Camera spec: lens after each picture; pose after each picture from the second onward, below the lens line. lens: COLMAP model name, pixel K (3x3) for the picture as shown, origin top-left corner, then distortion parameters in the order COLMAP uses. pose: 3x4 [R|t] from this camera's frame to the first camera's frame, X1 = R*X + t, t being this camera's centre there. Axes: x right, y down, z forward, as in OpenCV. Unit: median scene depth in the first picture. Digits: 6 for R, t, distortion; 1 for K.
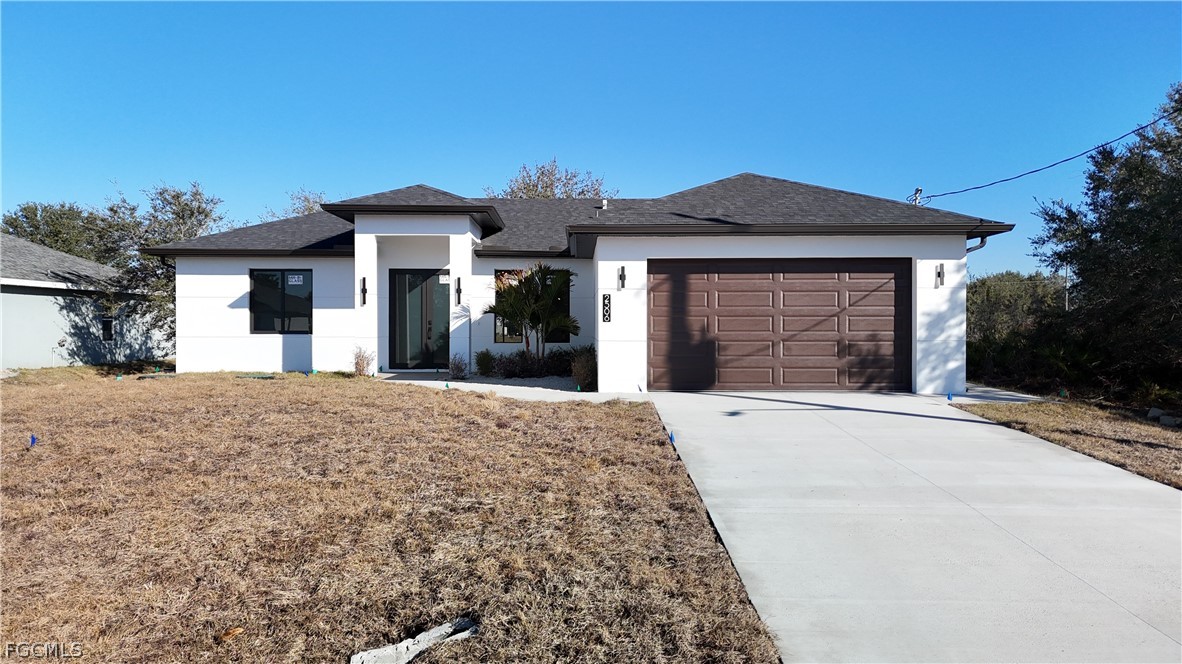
lens RADIAL K [[838.0, 0, 591.0], [0, 838.0, 332.0], [0, 0, 1]] dist [0.034161, -0.000557]
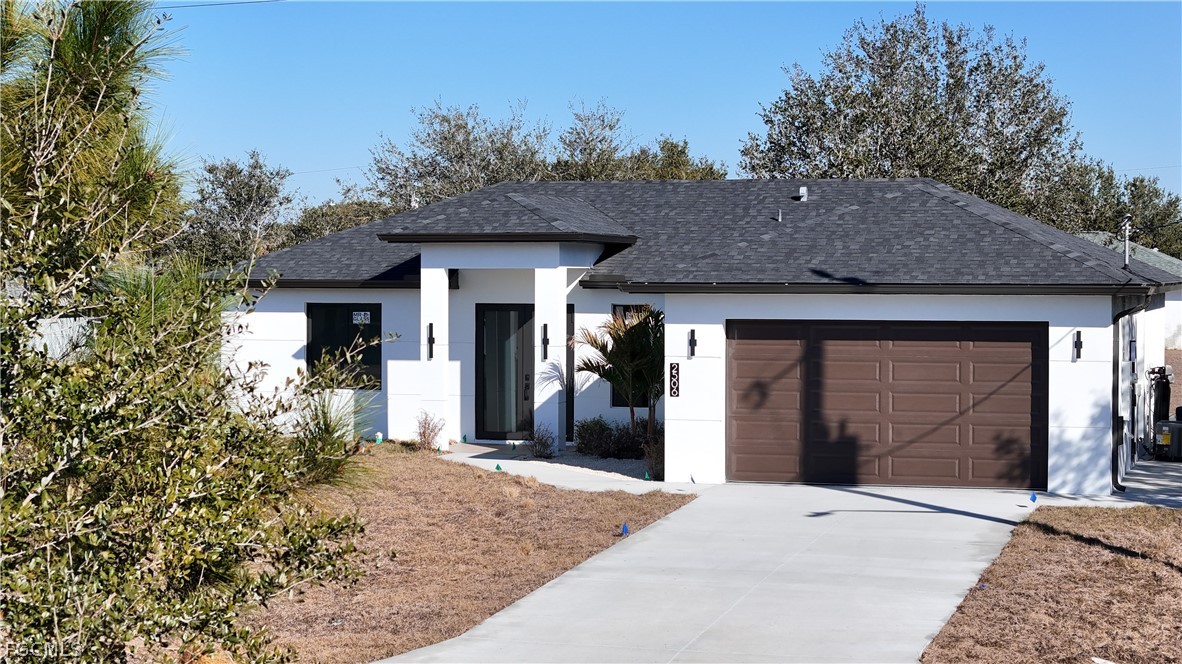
lens RADIAL K [[2331.0, 0, 591.0], [0, 2331.0, 332.0], [0, 0, 1]] dist [-0.697665, 0.021596]
pose [[0.950165, 0.009743, -0.311594, 0.637203], [-0.003901, 0.999805, 0.019366, -0.116378], [0.311722, -0.017186, 0.950018, -1.175420]]
